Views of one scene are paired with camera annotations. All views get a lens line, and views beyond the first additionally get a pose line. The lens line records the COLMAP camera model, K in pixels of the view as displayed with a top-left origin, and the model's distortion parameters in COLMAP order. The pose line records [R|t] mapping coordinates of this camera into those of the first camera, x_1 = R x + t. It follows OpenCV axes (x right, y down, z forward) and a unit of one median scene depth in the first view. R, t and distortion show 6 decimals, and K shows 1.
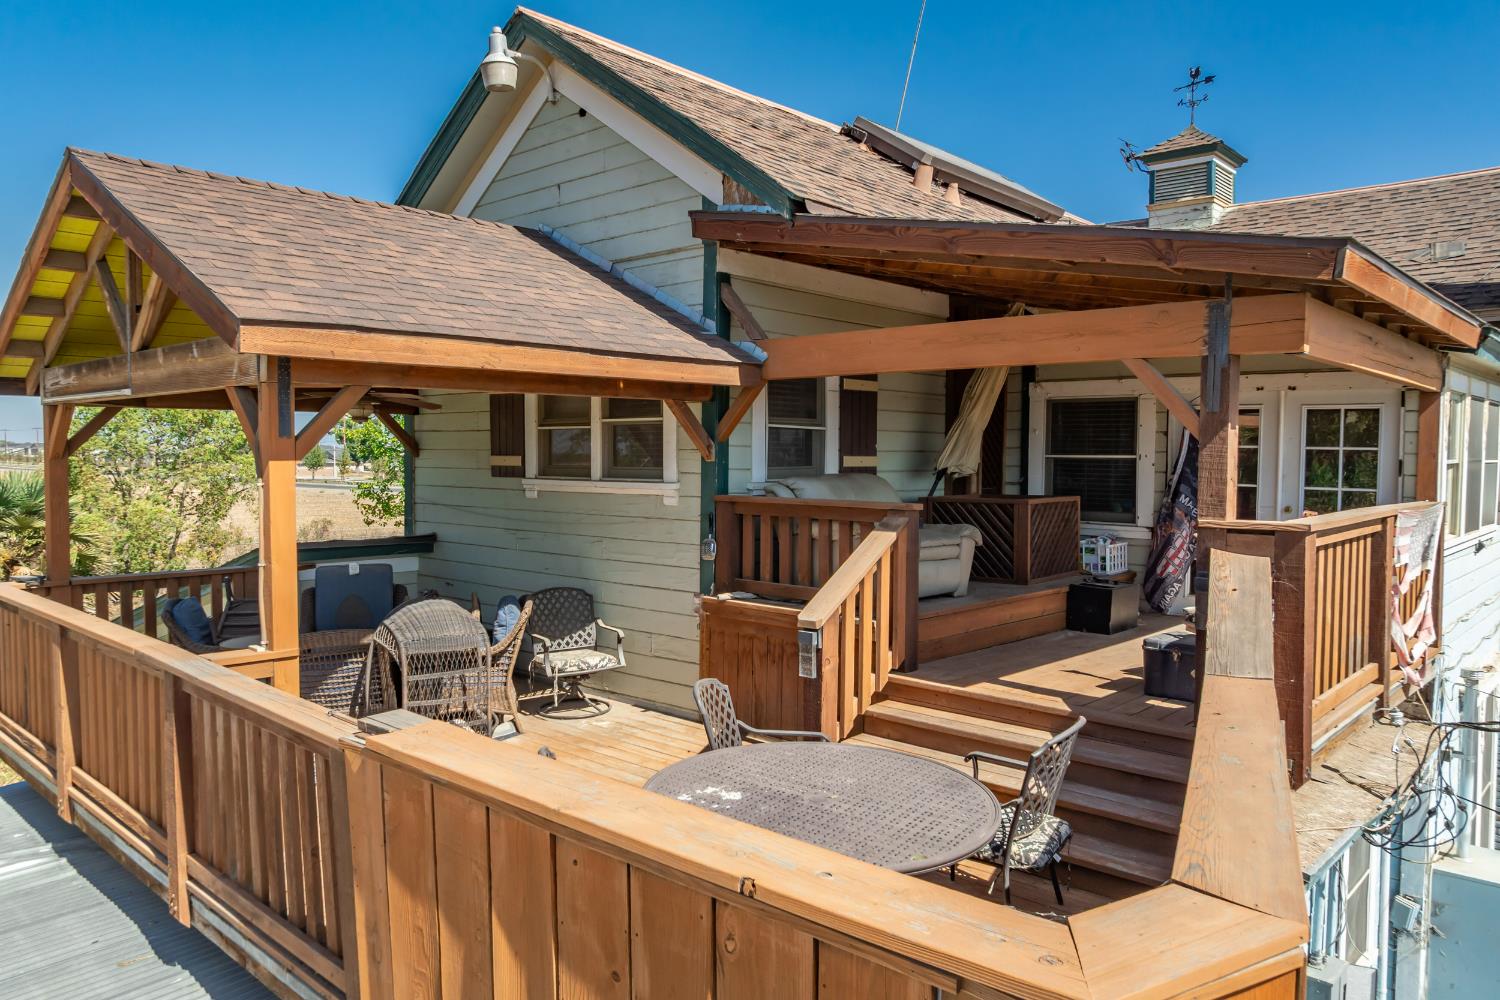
lens RADIAL K [[1061.1, 0, 750.0], [0, 1061.1, 500.0], [0, 0, 1]] dist [-0.093396, 0.000484]
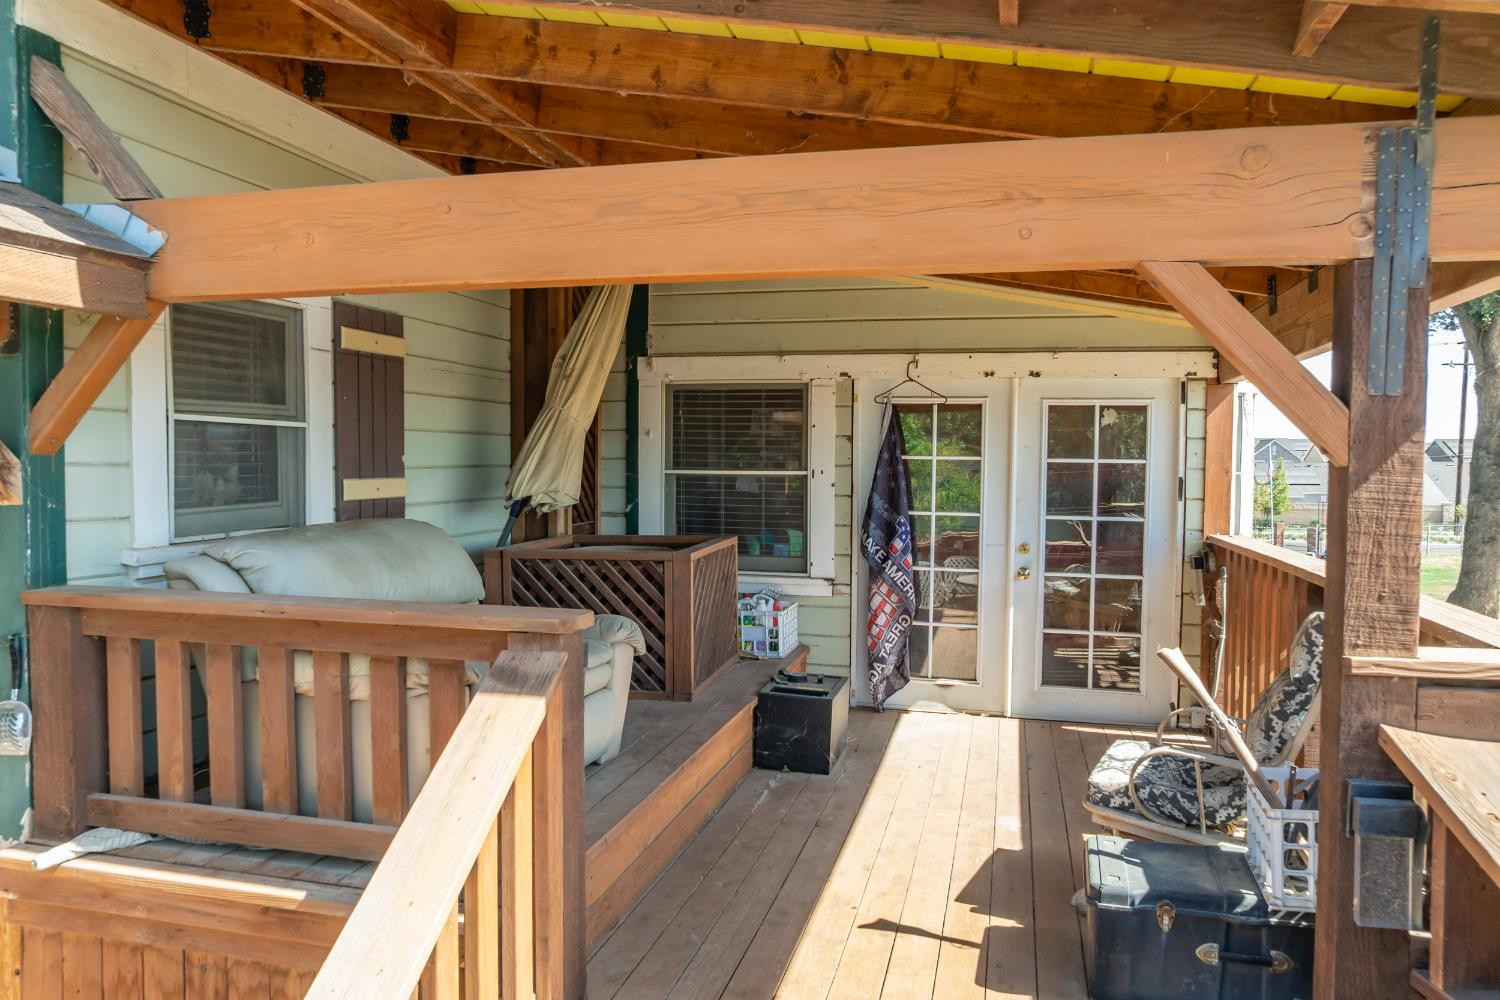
lens RADIAL K [[1048.5, 0, 748.2], [0, 1048.5, 508.6], [0, 0, 1]] dist [-0.036321, 0.007686]
pose [[0.874945, -0.023294, 0.483661, 0.017473], [0.018759, 0.999723, 0.014212, -0.034624], [-0.483858, -0.003362, 0.875140, 0.523051]]
